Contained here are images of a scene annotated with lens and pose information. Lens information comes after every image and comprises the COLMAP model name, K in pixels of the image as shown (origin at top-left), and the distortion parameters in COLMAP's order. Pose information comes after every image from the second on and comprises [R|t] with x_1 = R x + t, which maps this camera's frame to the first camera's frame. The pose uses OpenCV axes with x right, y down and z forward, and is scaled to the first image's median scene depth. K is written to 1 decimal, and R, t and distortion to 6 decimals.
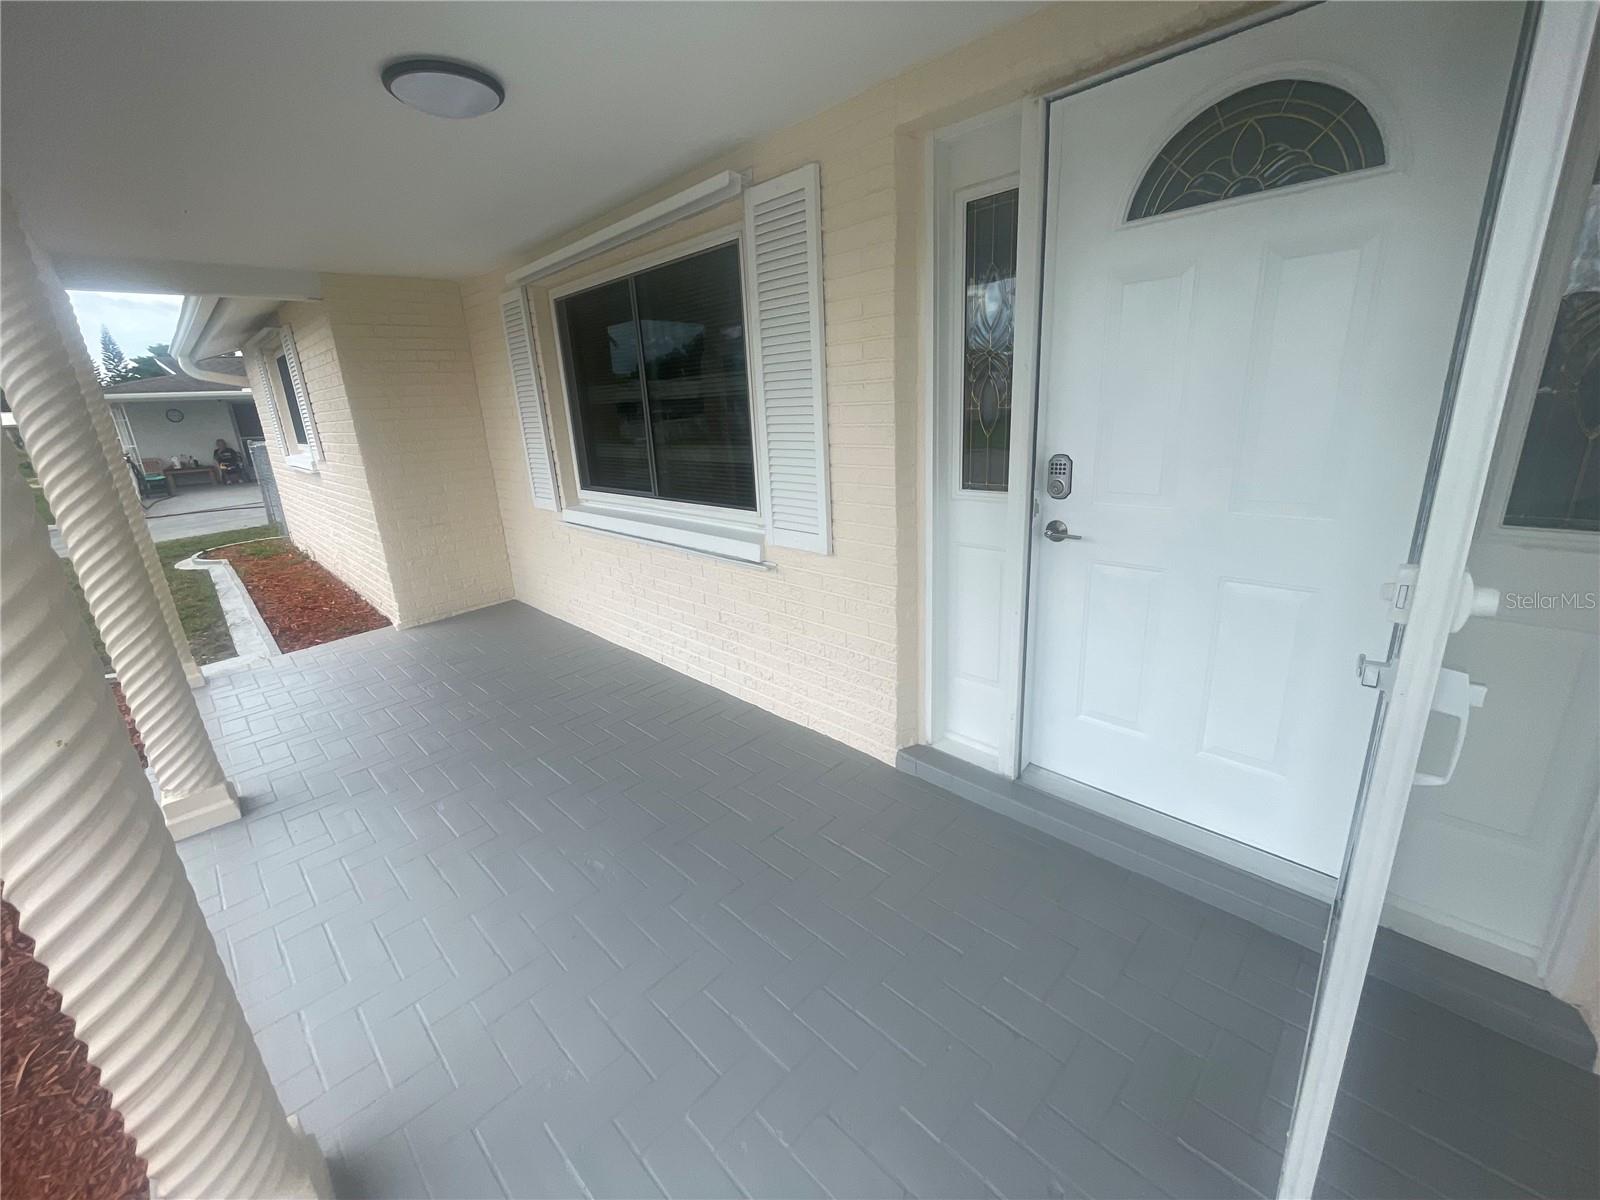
lens RADIAL K [[640.4, 0, 800.0], [0, 640.4, 600.0], [0, 0, 1]] dist [-0.000401, -0.000168]
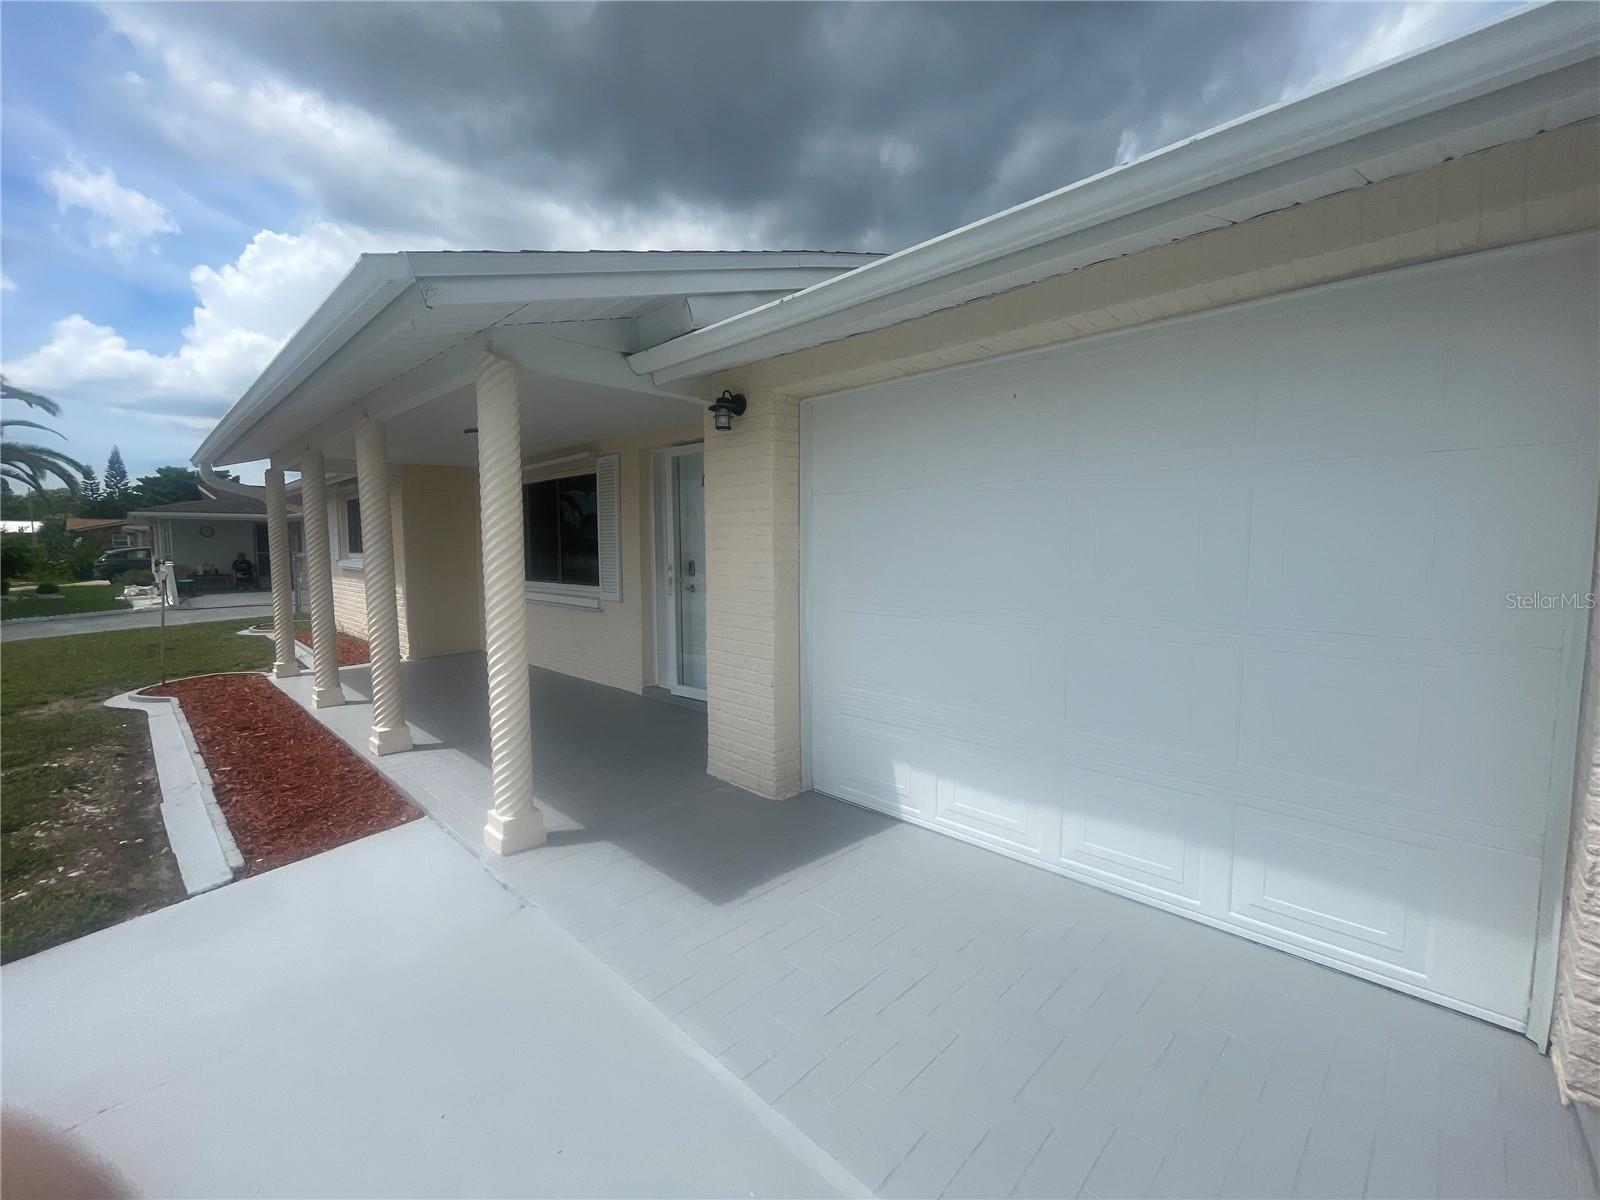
lens RADIAL K [[651.7, 0, 800.6], [0, 651.7, 595.1], [0, 0, 1]] dist [-0.000533, 0.000000]
pose [[0.998570, 0.045688, 0.027766, 0.520690], [-0.038179, 0.972938, -0.227891, 0.345502], [-0.037426, 0.226505, 0.973291, -1.097137]]
